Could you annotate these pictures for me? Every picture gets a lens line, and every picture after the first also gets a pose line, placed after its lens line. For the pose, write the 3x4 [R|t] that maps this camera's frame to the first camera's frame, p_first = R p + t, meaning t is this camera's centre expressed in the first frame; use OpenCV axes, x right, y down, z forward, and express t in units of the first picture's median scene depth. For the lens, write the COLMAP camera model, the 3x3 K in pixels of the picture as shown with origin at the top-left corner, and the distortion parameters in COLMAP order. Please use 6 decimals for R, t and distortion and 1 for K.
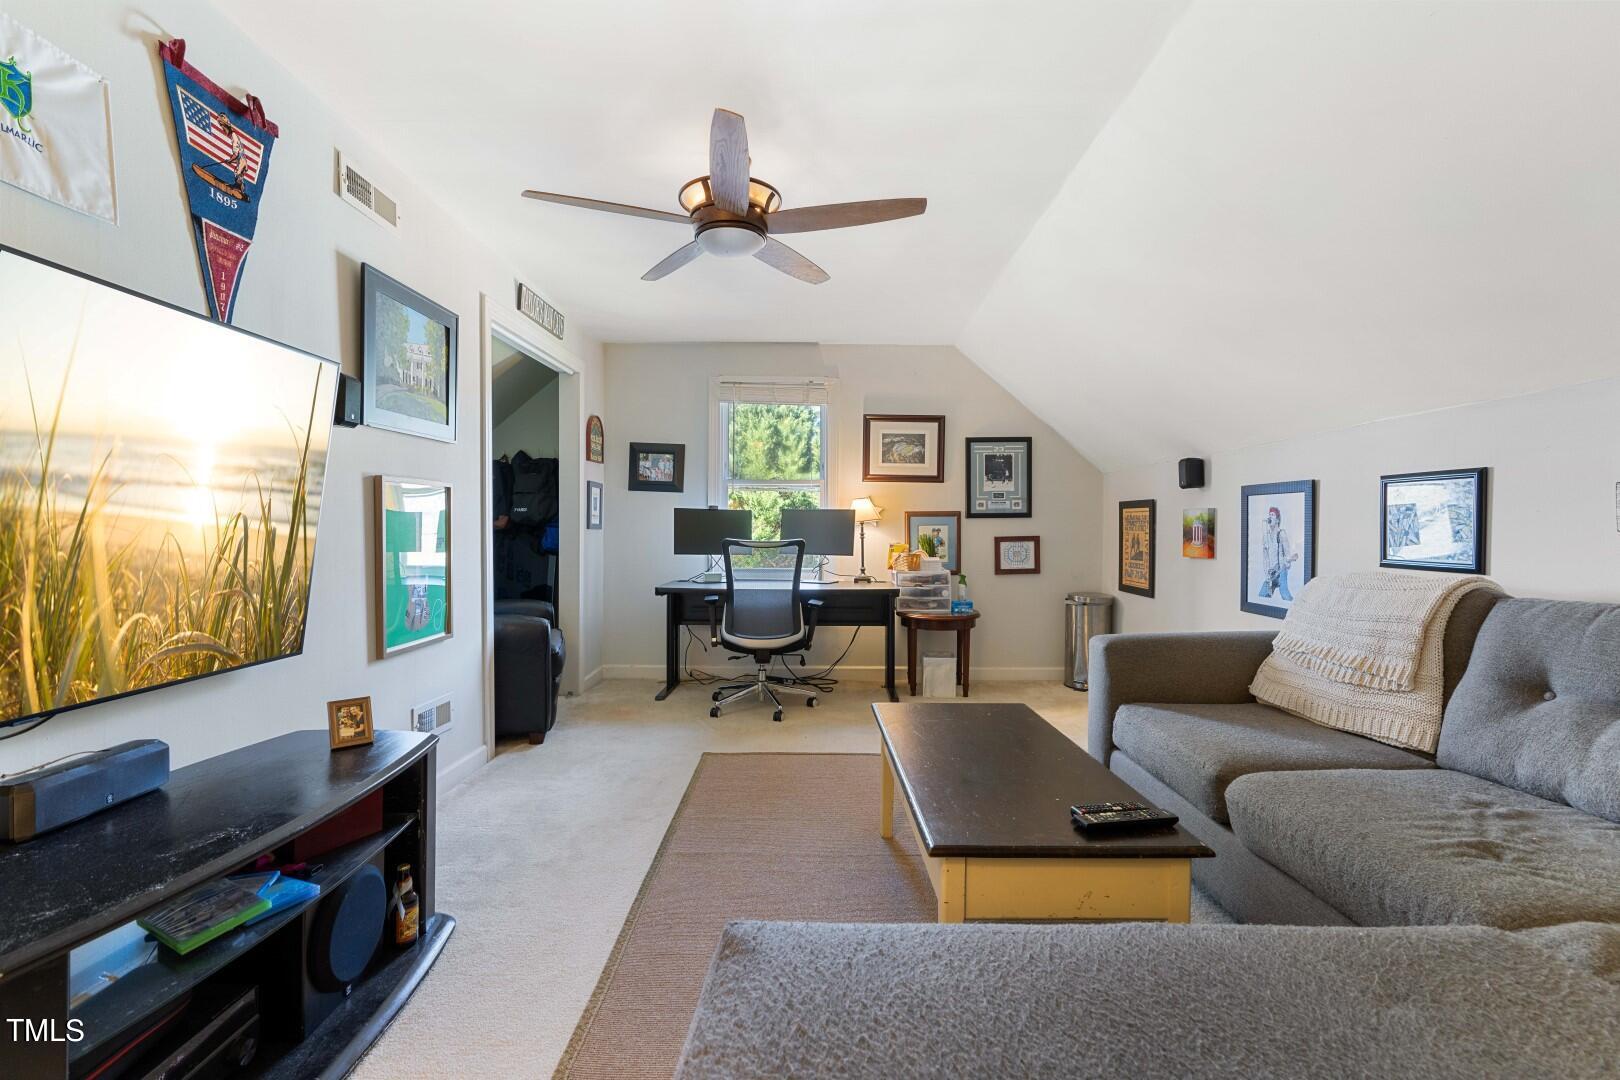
lens RADIAL K [[732.2, 0, 810.3], [0, 732.2, 533.0], [0, 0, 1]] dist [-0.011445, 0.003915]
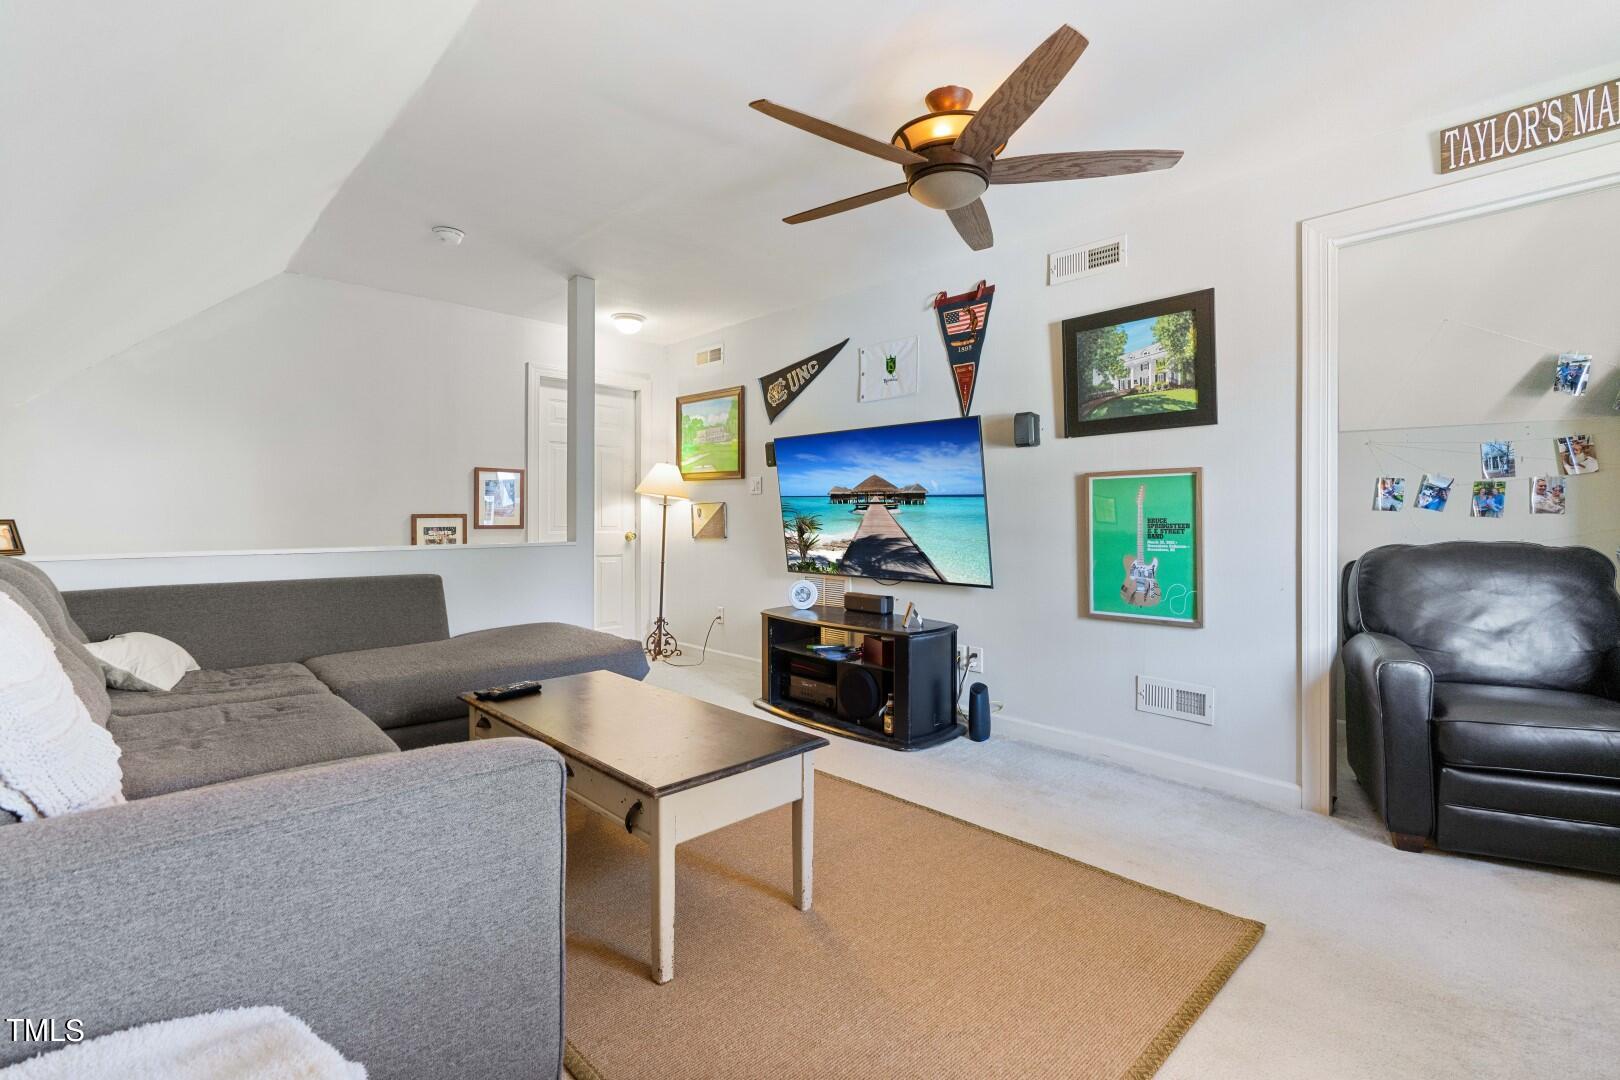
lens RADIAL K [[732.2, 0, 808.9], [0, 732.2, 527.2], [0, 0, 1]] dist [-0.011445, 0.003915]
pose [[-0.727825, 0.007732, -0.685720, 0.874595], [-0.010518, 0.999693, 0.022436, -0.007754], [0.685683, 0.023542, -0.727520, 2.141585]]
